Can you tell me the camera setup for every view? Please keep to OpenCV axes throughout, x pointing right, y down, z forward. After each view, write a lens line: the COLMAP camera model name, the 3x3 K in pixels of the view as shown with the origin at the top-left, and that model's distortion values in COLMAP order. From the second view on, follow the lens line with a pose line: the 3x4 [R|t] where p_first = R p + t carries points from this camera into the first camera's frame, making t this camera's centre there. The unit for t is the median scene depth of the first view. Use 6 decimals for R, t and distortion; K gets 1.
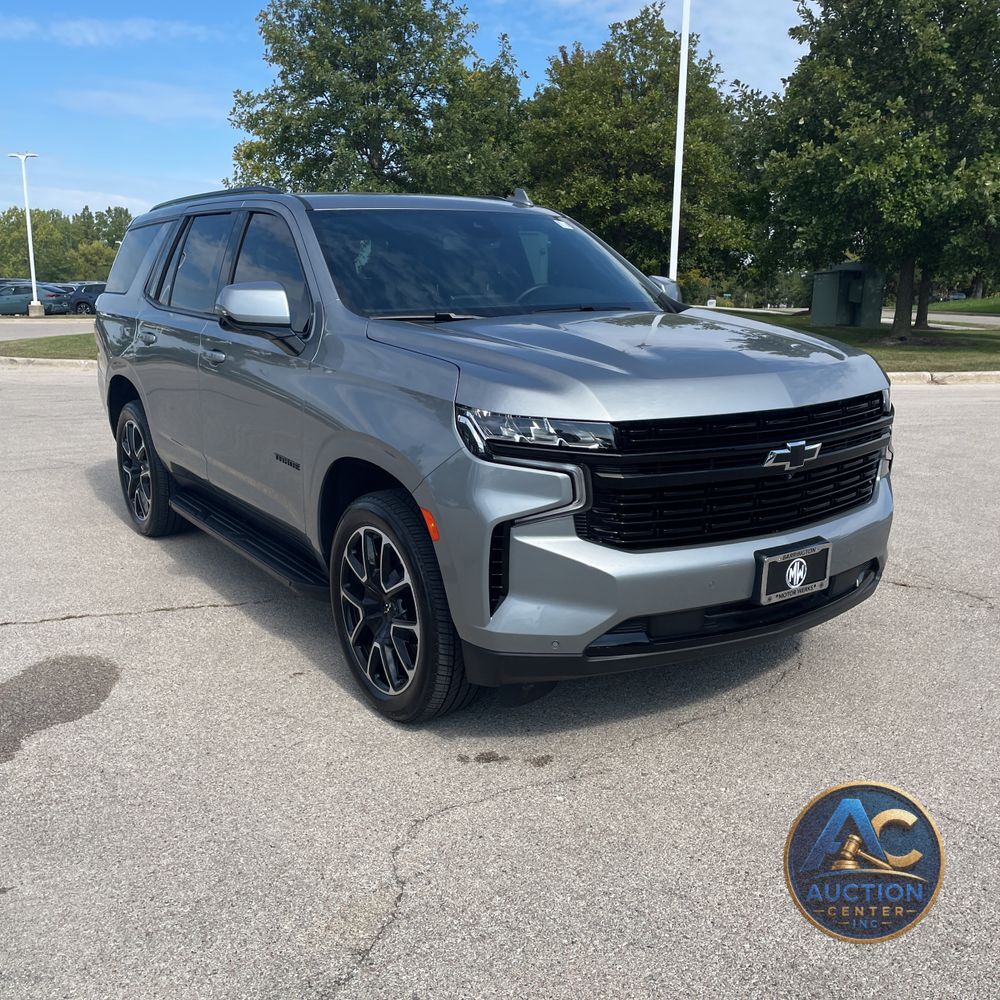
lens RADIAL K [[987.7, 0, 500.0], [0, 987.7, 500.0], [0, 0, 1]] dist [0.098813, -0.099637]
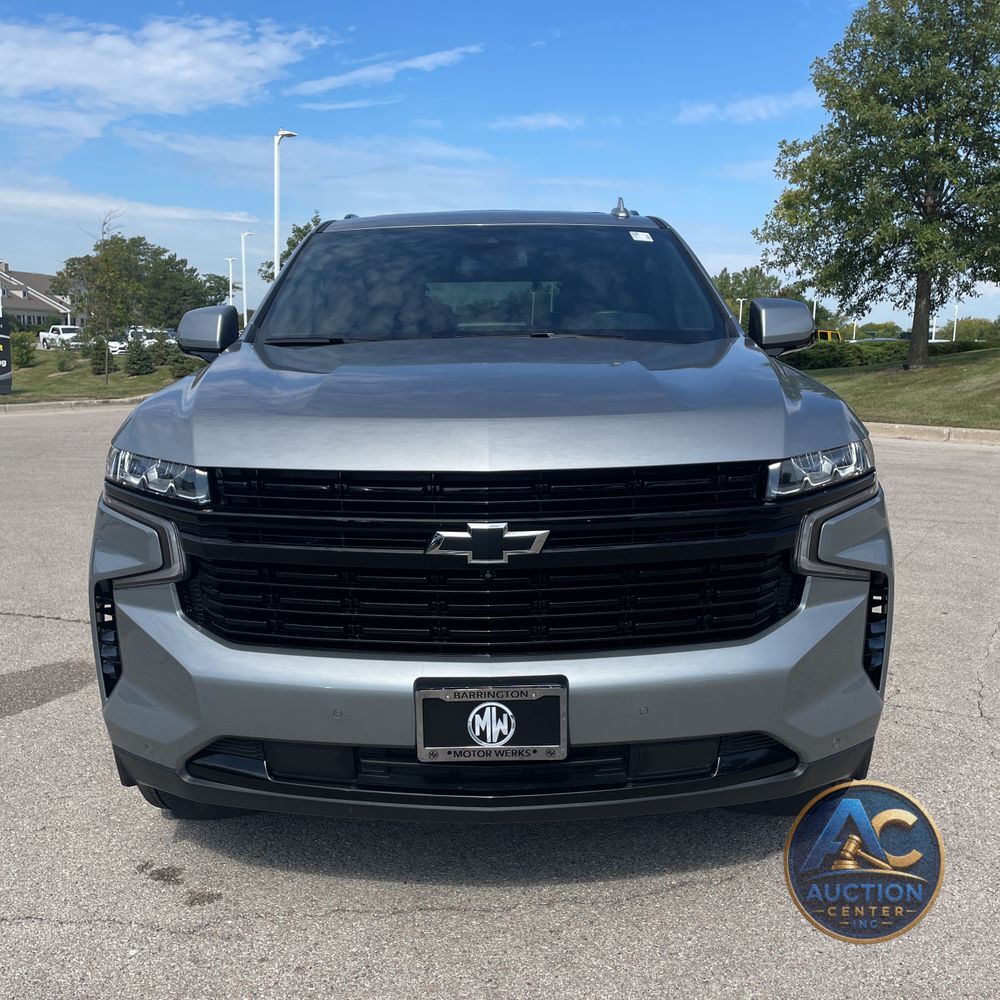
lens RADIAL K [[1003.4, 0, 496.4], [0, 1003.4, 489.5], [0, 0, 1]] dist [0.088516, -0.104932]
pose [[0.832841, 0.086610, -0.546694, 0.649131], [-0.122497, 0.992032, -0.029450, -0.060254], [0.539787, 0.091496, 0.836815, 0.434834]]
